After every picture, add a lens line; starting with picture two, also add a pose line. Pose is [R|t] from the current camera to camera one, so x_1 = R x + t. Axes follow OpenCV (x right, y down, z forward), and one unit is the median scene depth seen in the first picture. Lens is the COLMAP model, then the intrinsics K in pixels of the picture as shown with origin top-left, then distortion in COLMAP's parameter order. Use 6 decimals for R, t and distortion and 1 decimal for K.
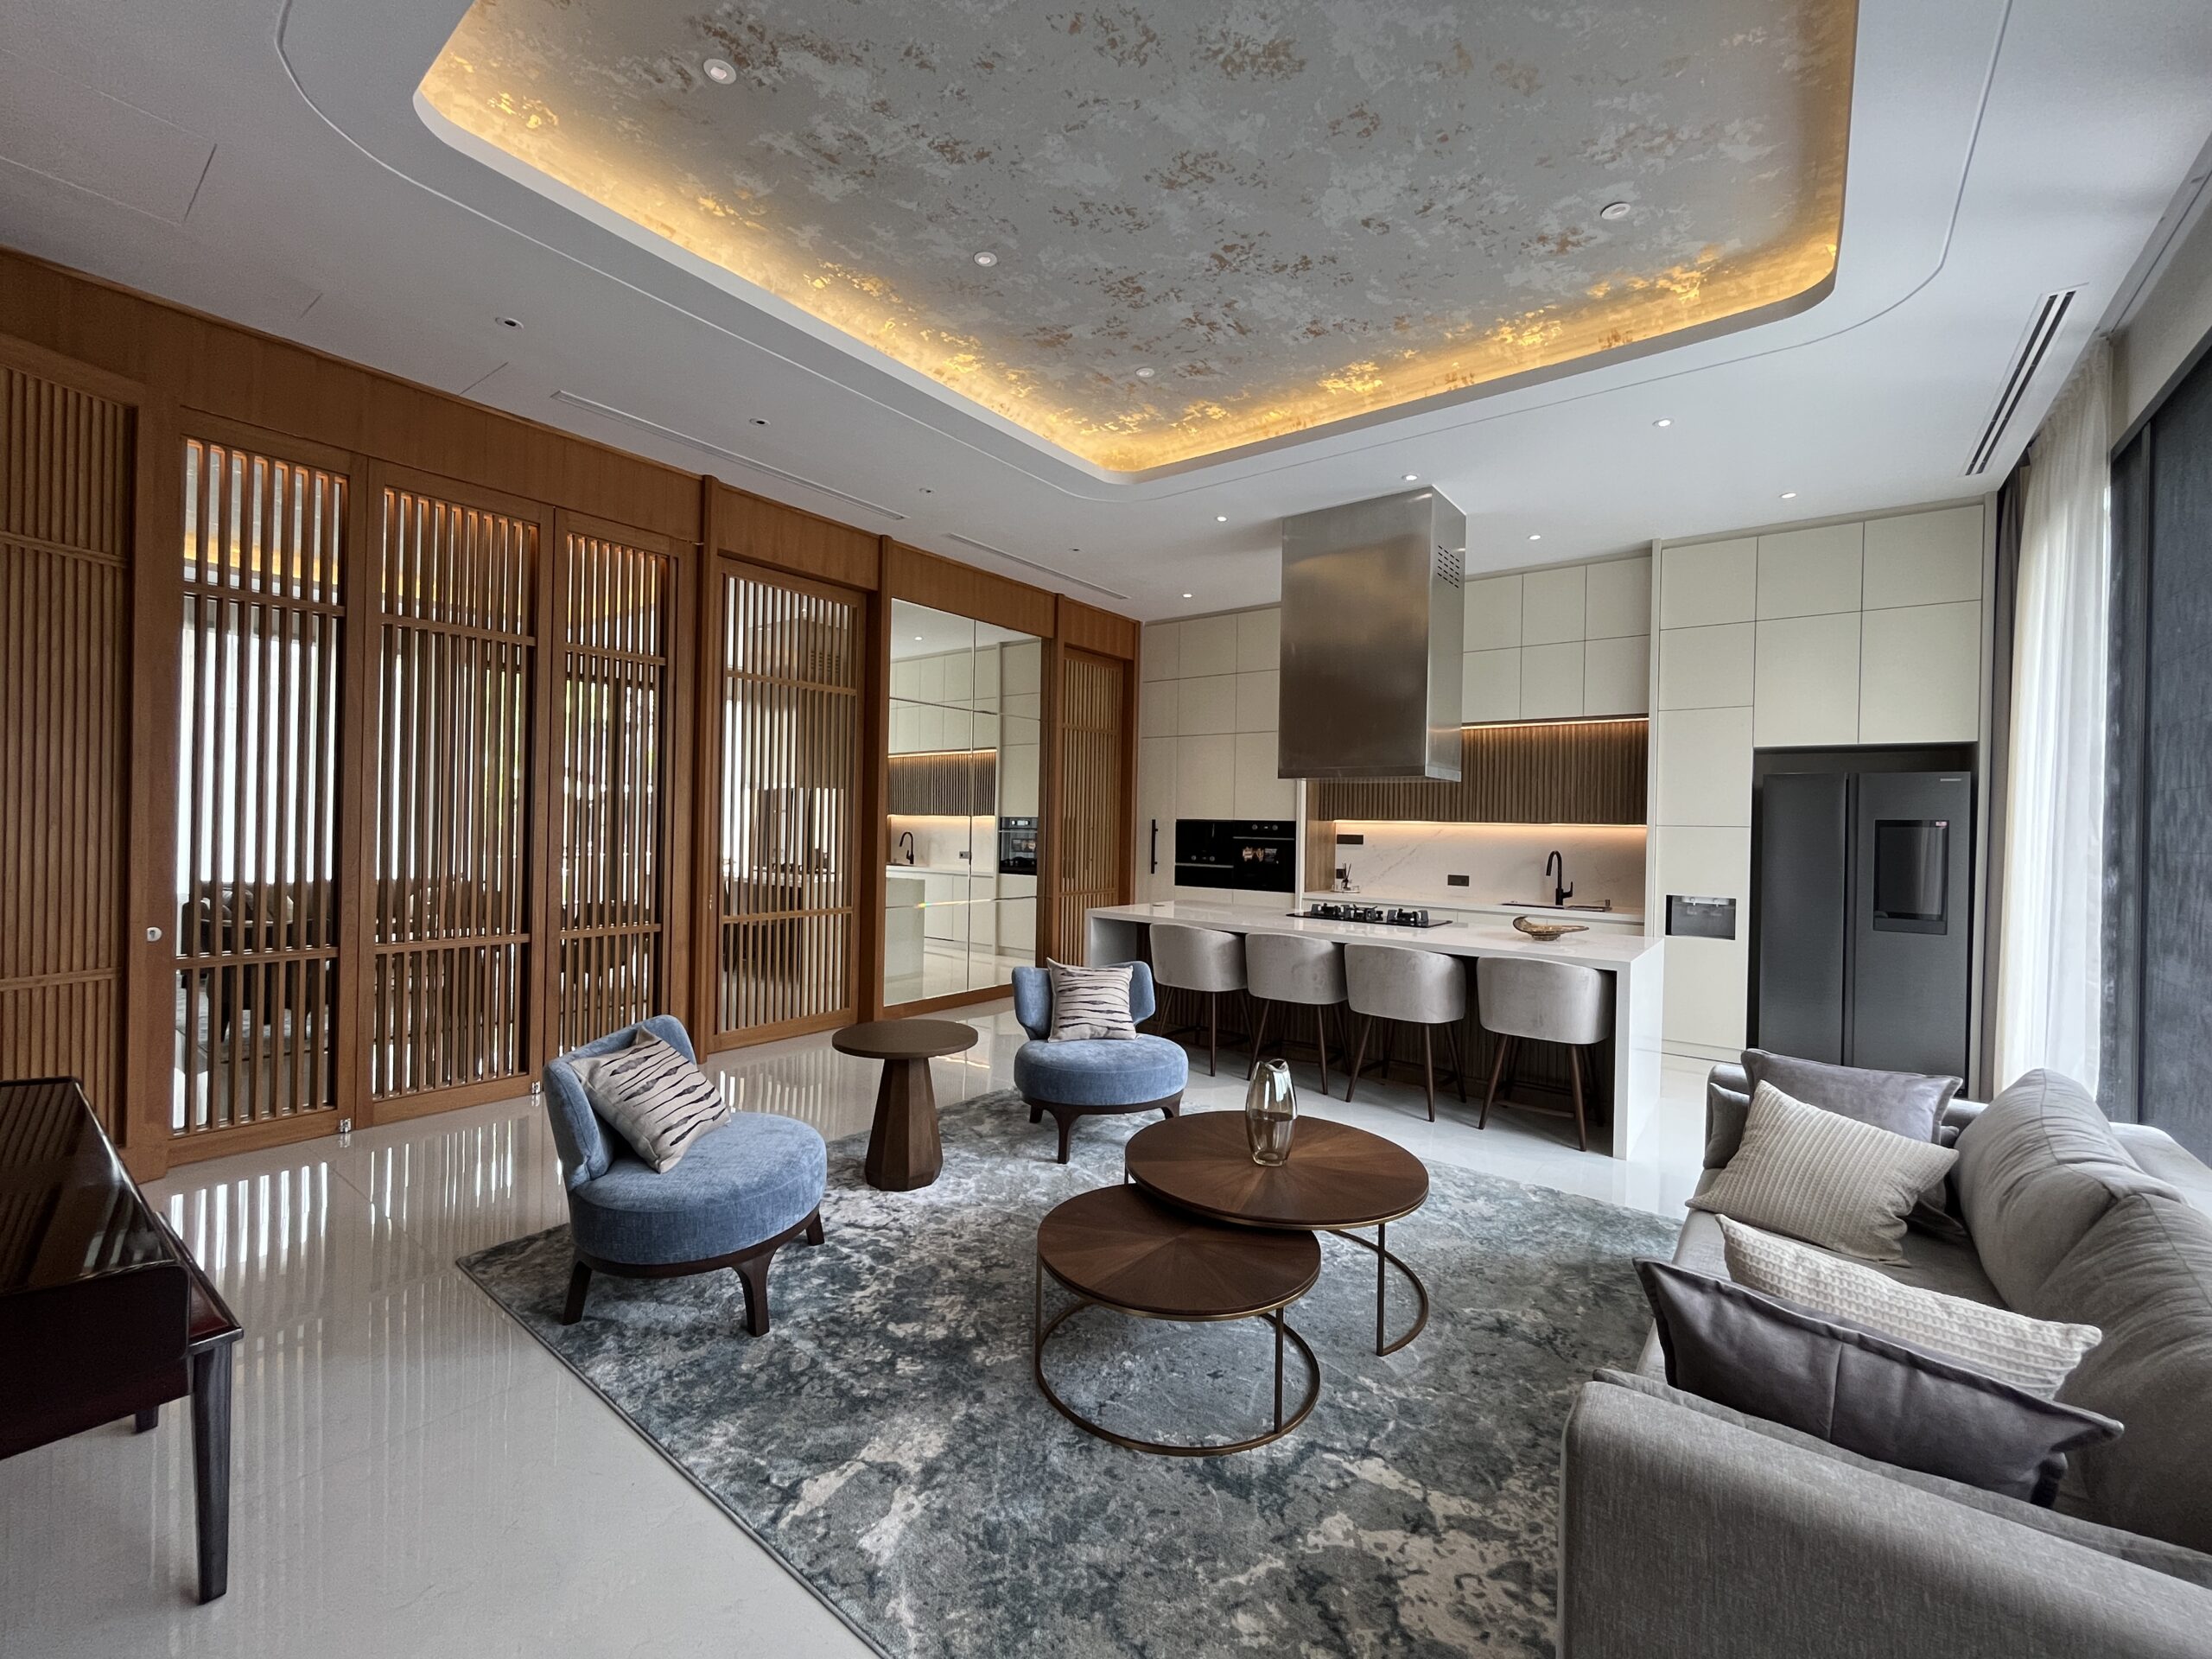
lens RADIAL K [[911.8, 0, 1098.6], [0, 911.8, 824.1], [0, 0, 1]] dist [-0.001446, -0.000330]
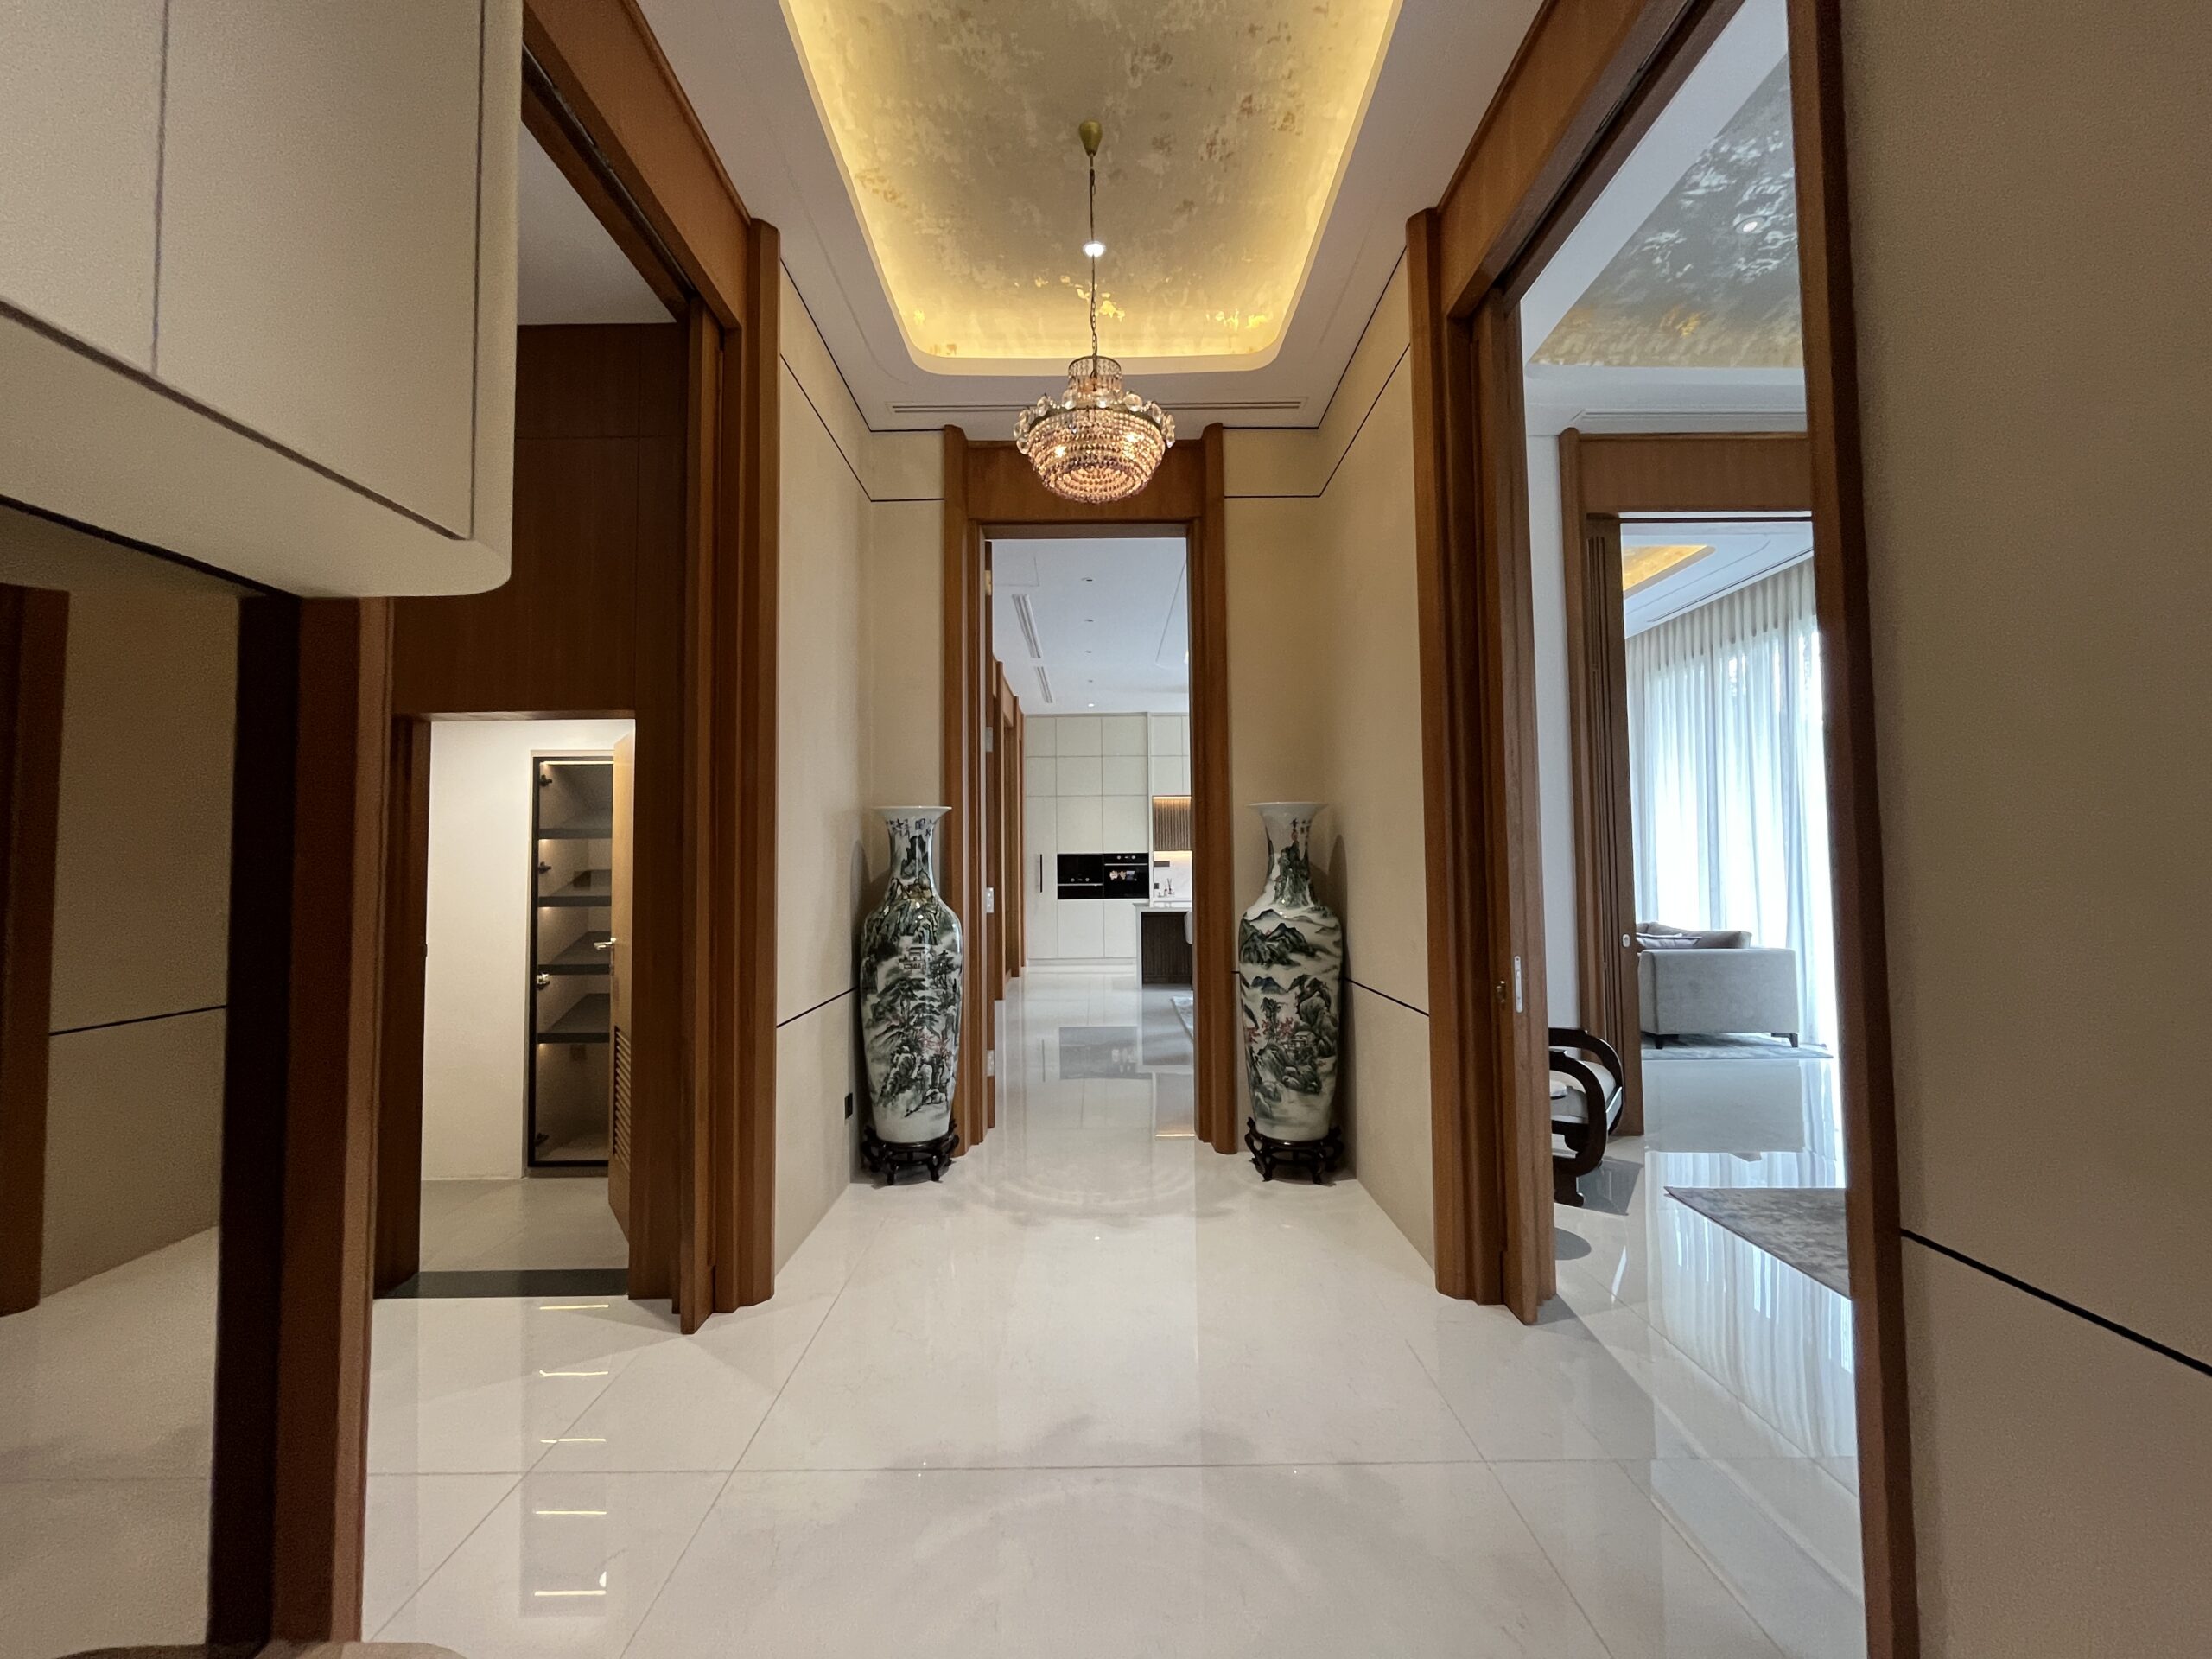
lens RADIAL K [[911.8, 0, 1098.6], [0, 911.8, 824.1], [0, 0, 1]] dist [-0.001446, -0.000330]
pose [[0.789390, -0.002954, 0.613885, -0.818993], [0.029110, 0.999044, -0.032625, -0.003859], [-0.613201, 0.043624, 0.788721, -0.197767]]
